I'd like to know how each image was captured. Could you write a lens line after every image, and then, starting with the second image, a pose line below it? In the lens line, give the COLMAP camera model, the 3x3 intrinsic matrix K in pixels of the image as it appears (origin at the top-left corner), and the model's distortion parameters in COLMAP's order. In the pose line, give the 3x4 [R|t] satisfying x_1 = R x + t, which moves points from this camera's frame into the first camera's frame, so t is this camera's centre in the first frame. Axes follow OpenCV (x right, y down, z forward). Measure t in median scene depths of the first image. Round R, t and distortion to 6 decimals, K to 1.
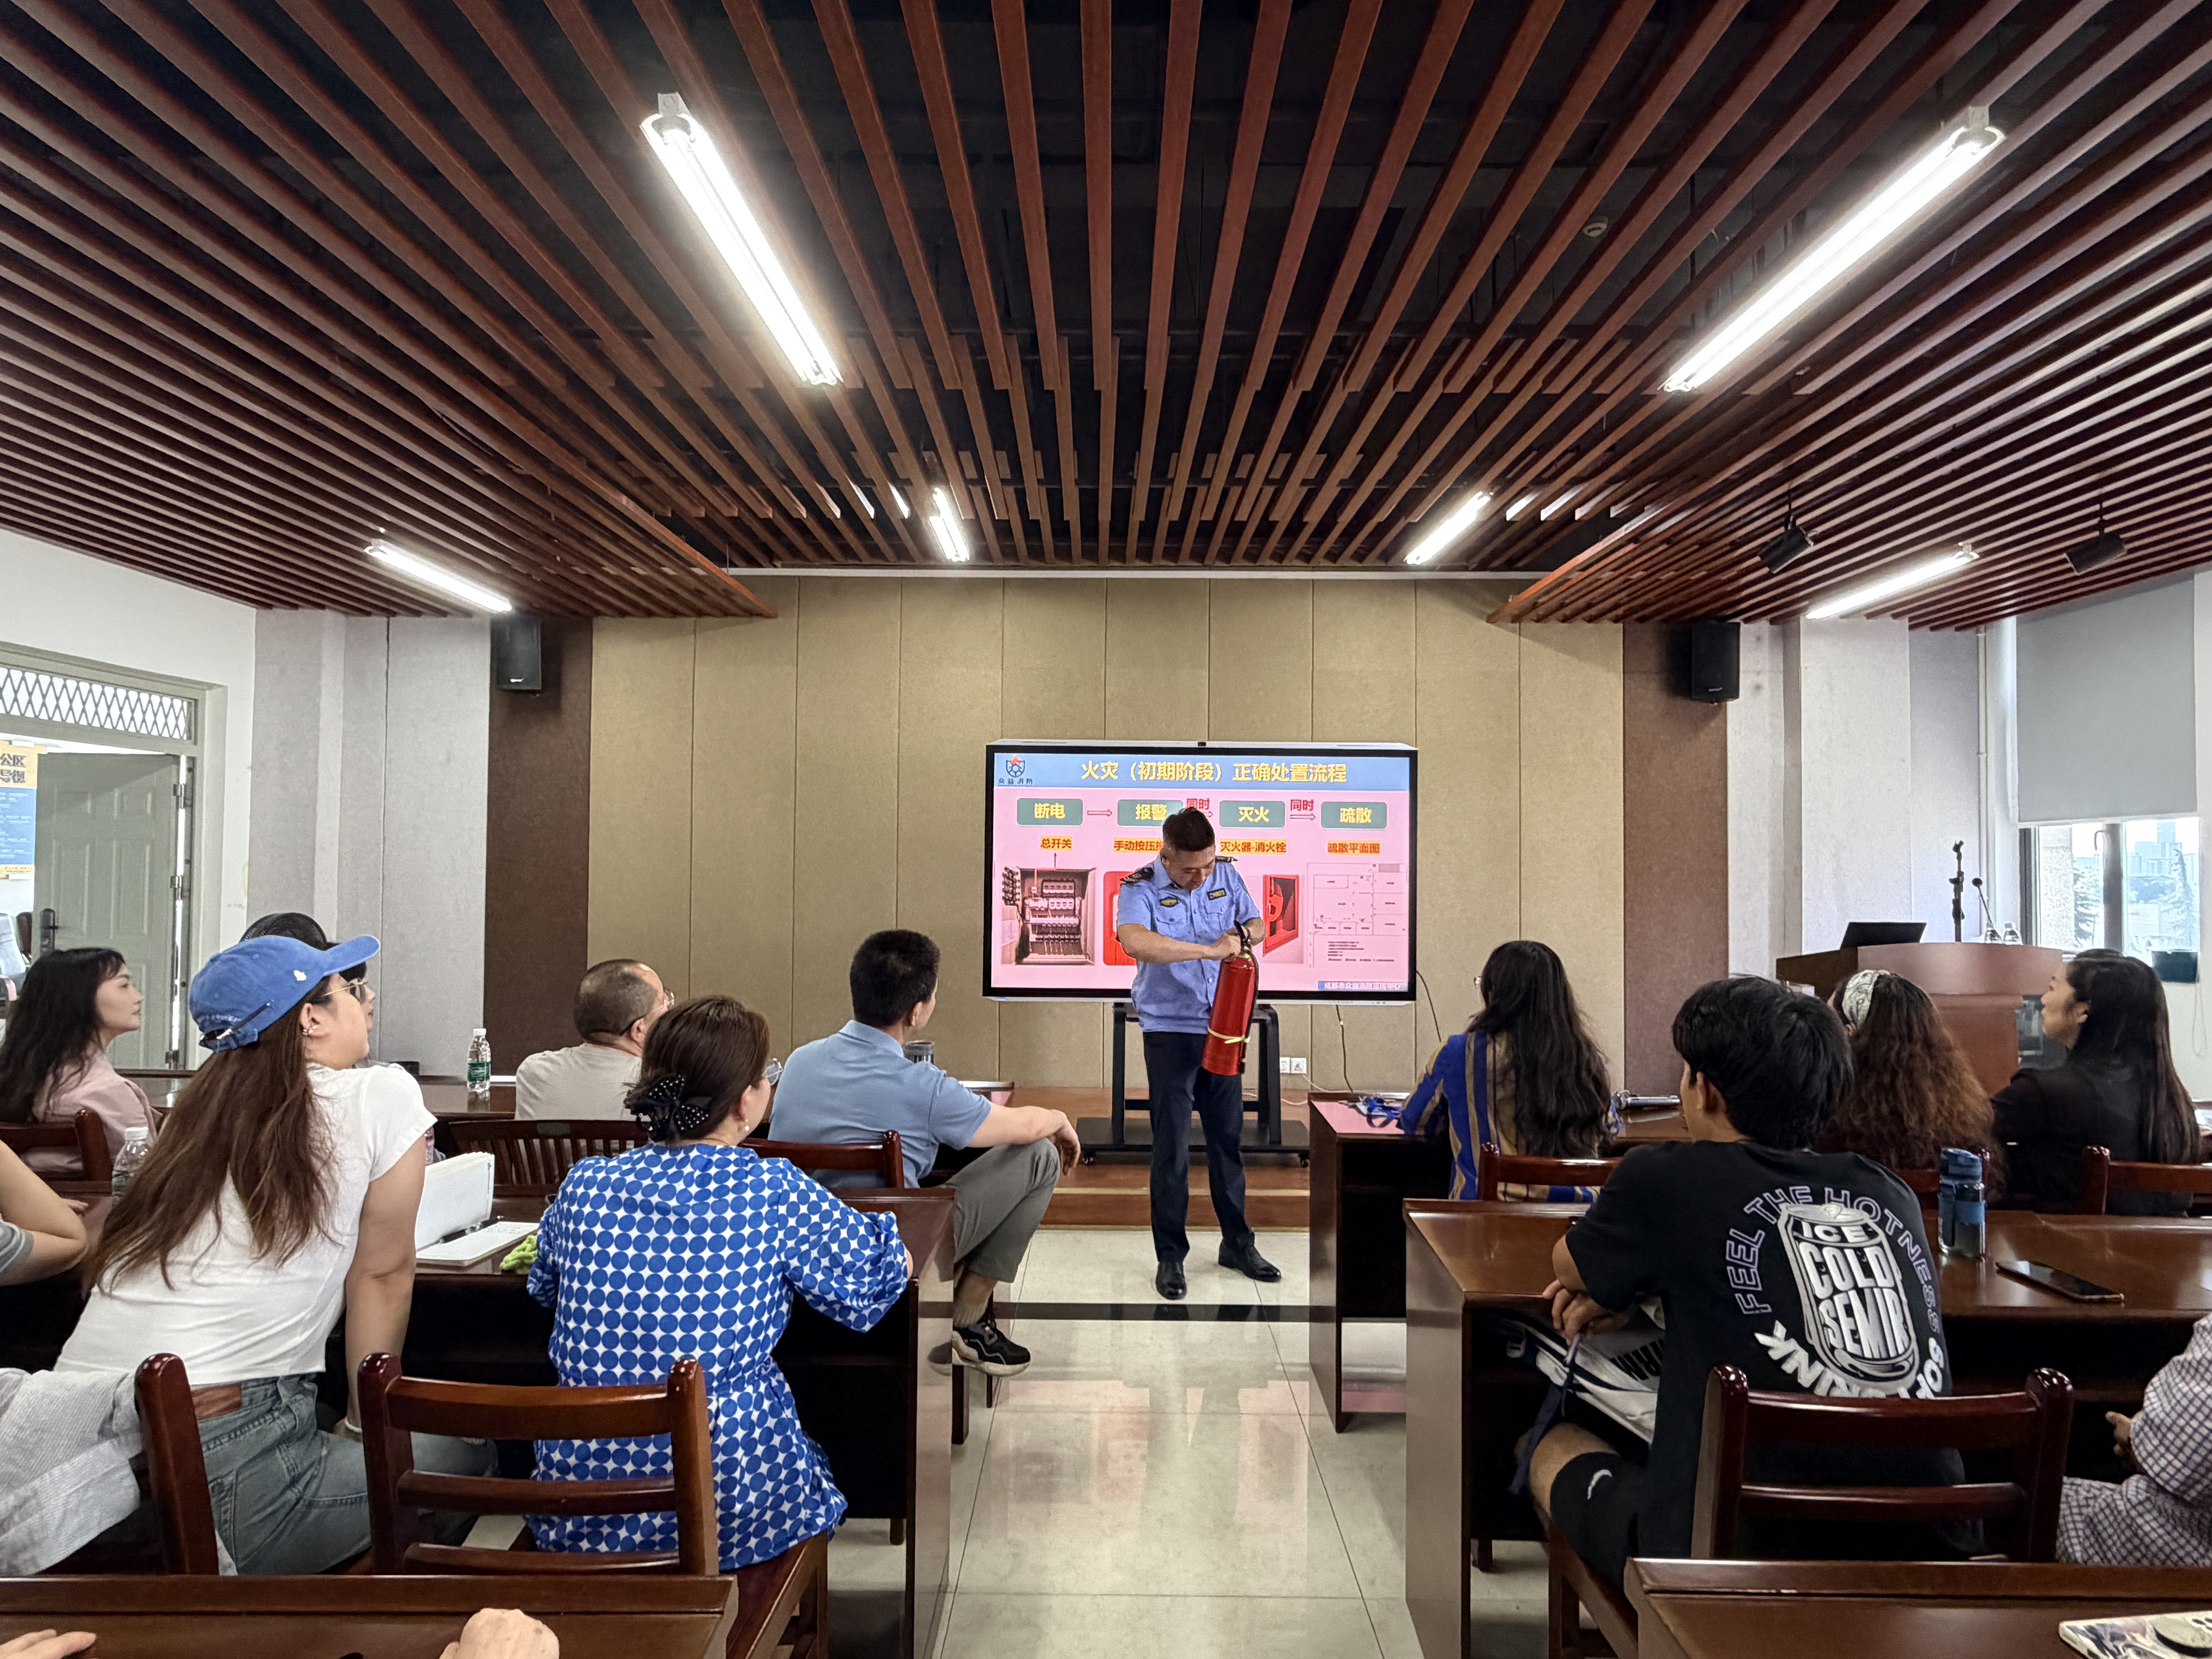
lens RADIAL K [[1246.2, 0, 1094.2], [0, 1246.2, 830.8], [0, 0, 1]] dist [-0.000274, 0.006678]
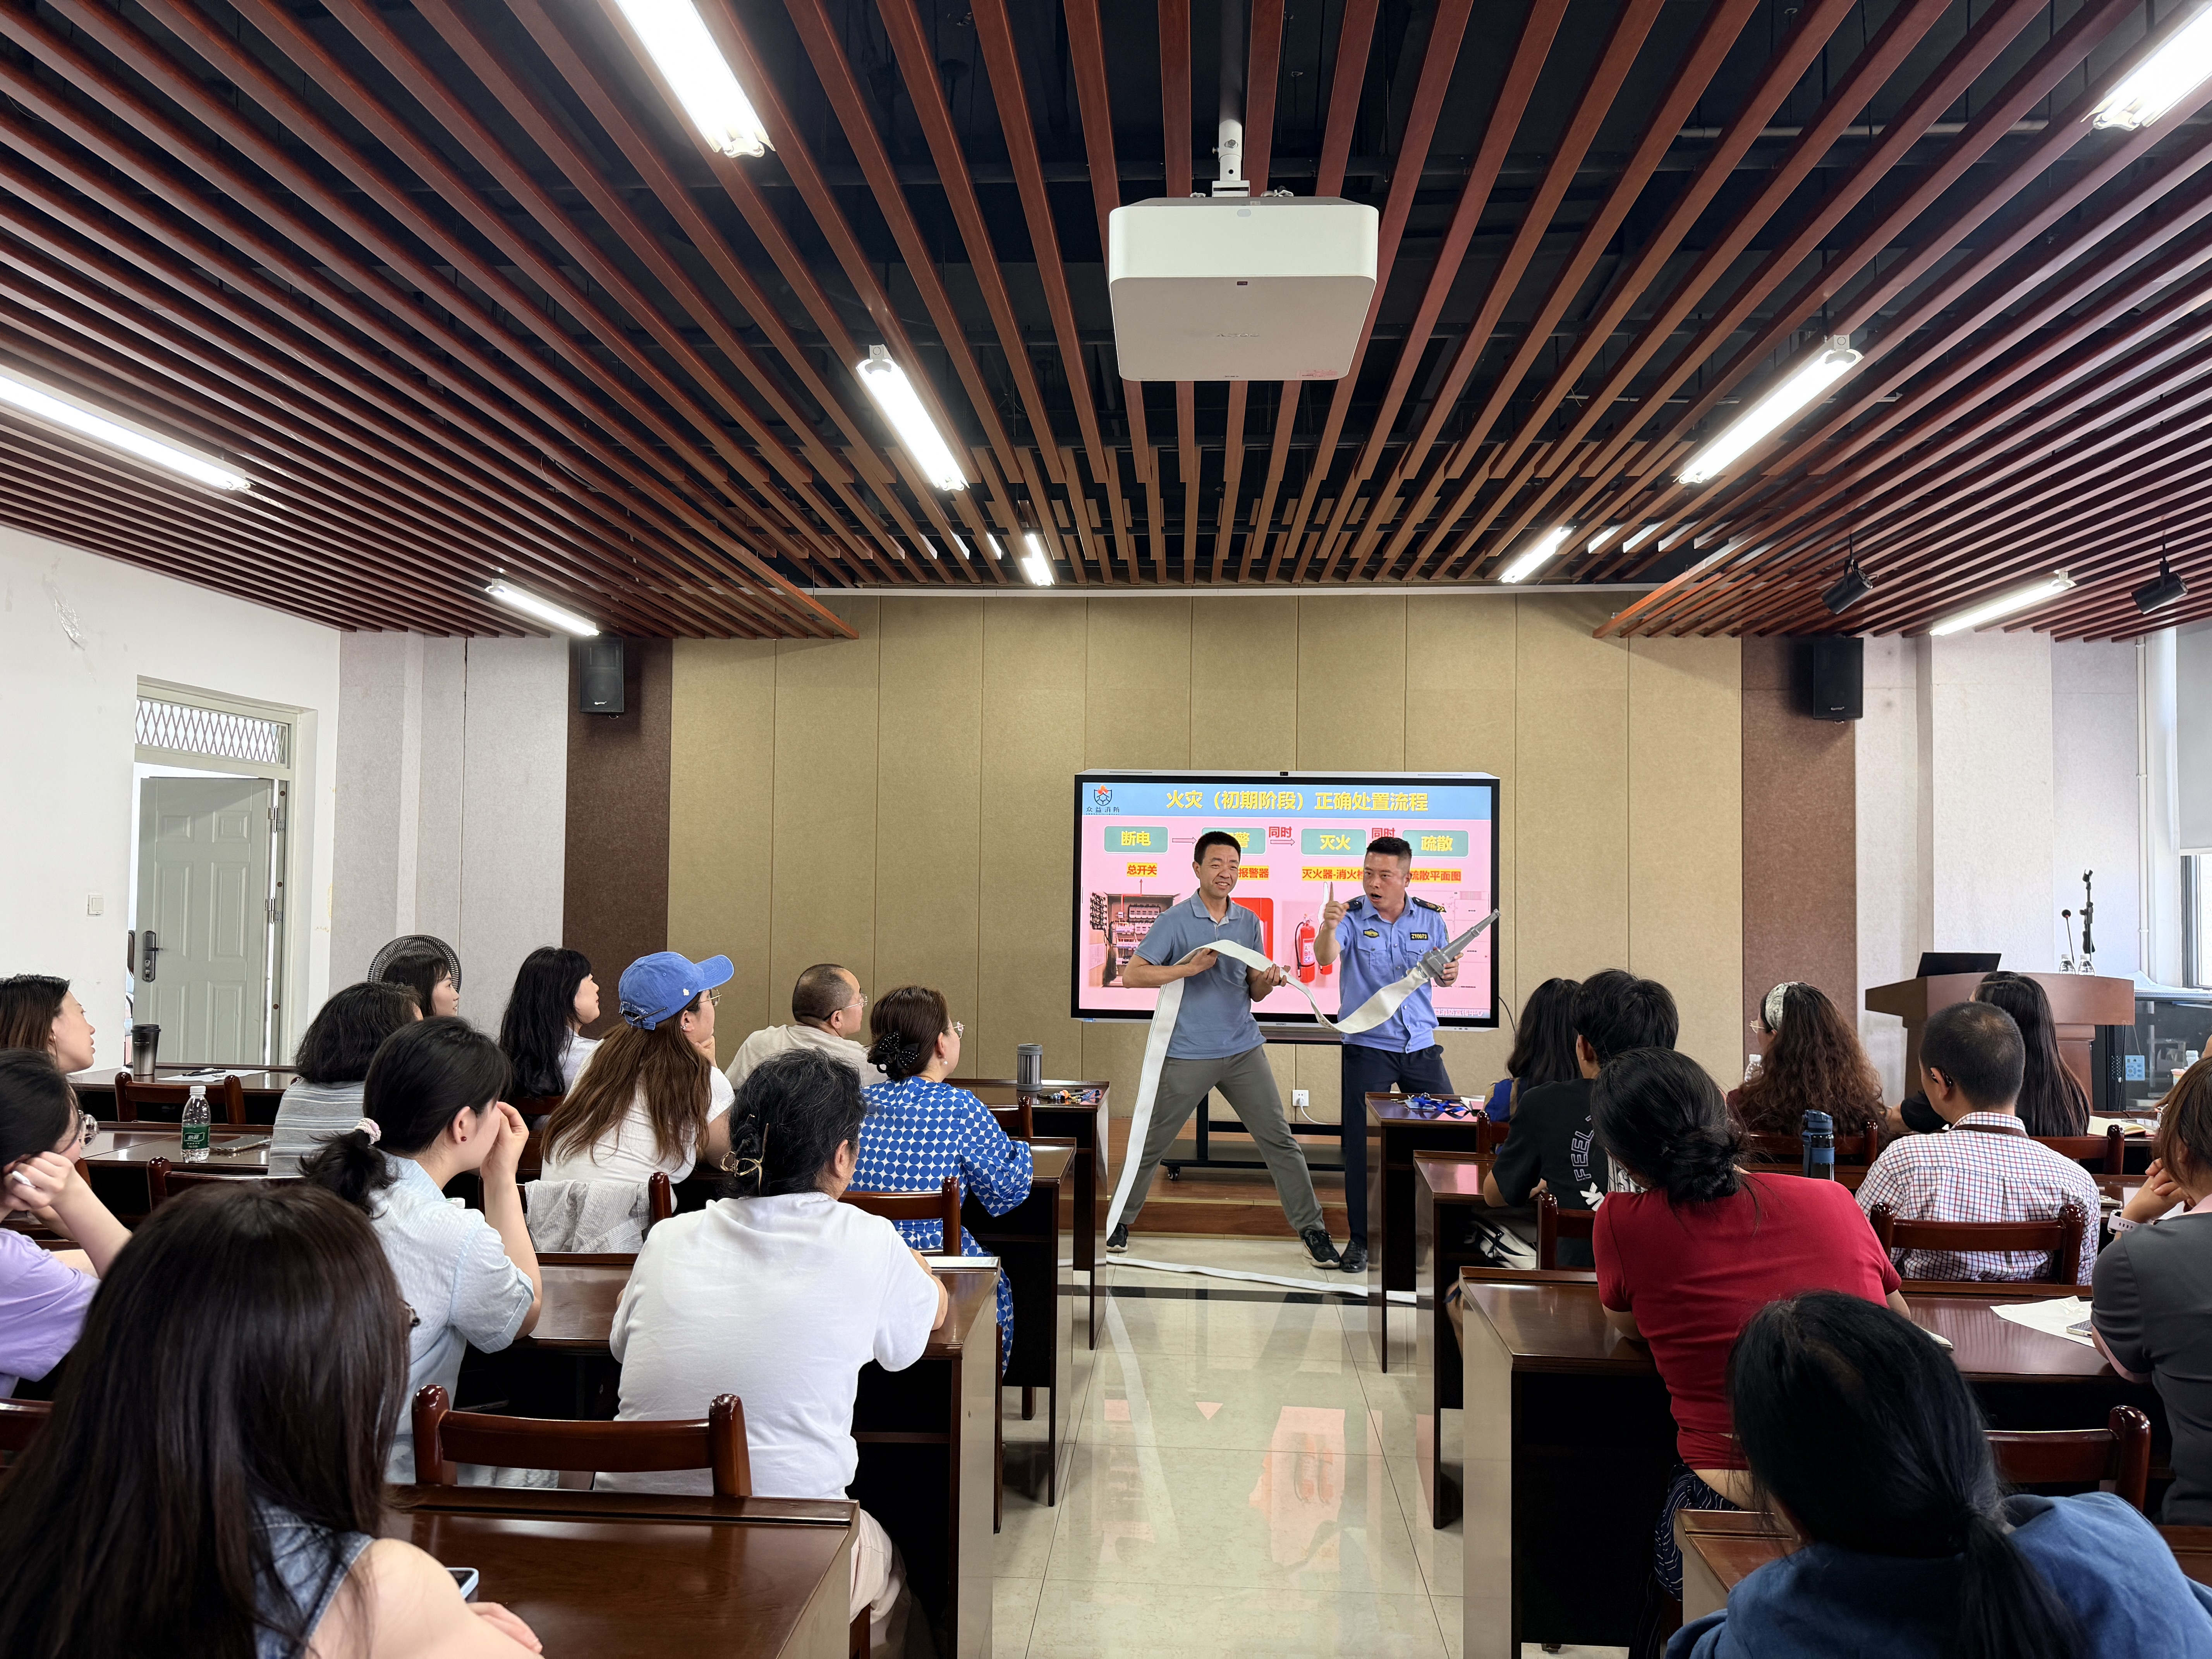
lens RADIAL K [[1539.9, 0, 1091.3], [0, 1539.9, 819.9], [0, 0, 1]] dist [0.058364, -0.058529]
pose [[0.998410, 0.001445, -0.056352, -0.000683], [-0.002283, 0.999888, -0.014805, -0.012615], [0.056324, 0.014910, 0.998301, -0.273637]]
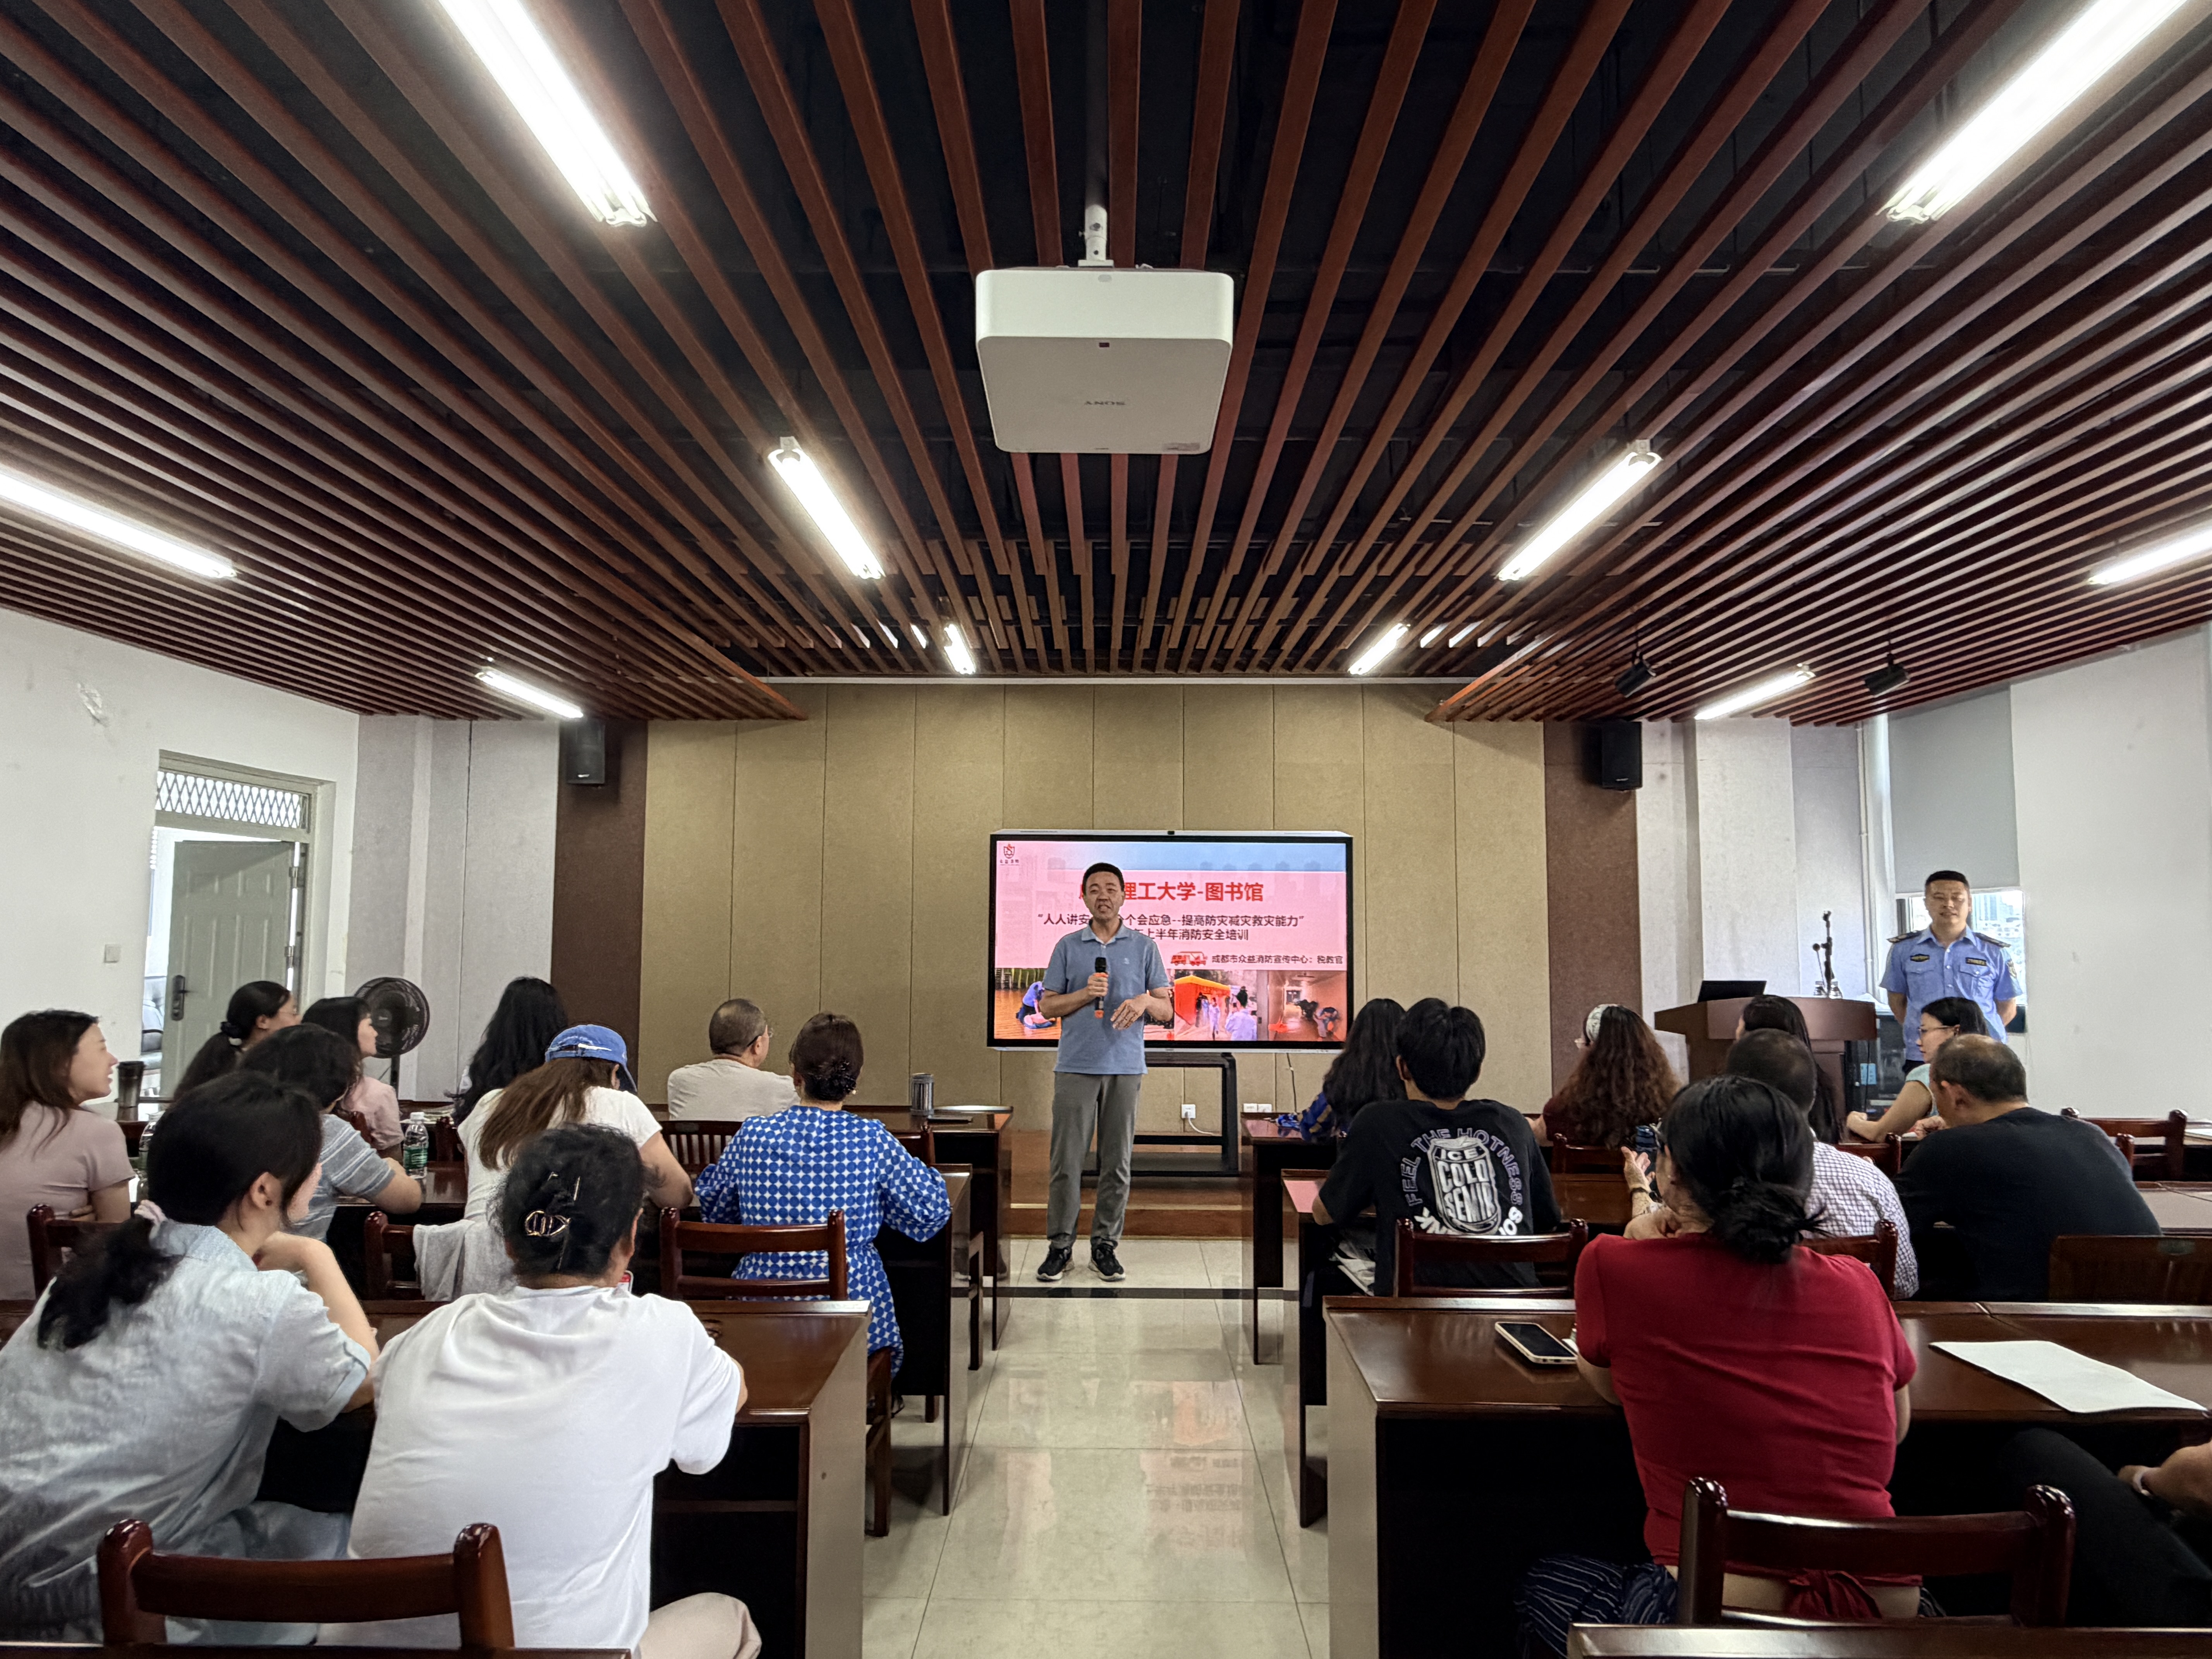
lens RADIAL K [[1246.2, 0, 1088.3], [0, 1246.2, 831.3], [0, 0, 1]] dist [-0.000274, 0.006678]
pose [[0.999983, -0.003687, -0.004527, 0.013300], [0.003446, 0.998635, -0.052123, -0.009352], [0.004713, 0.052107, 0.998630, -0.193232]]
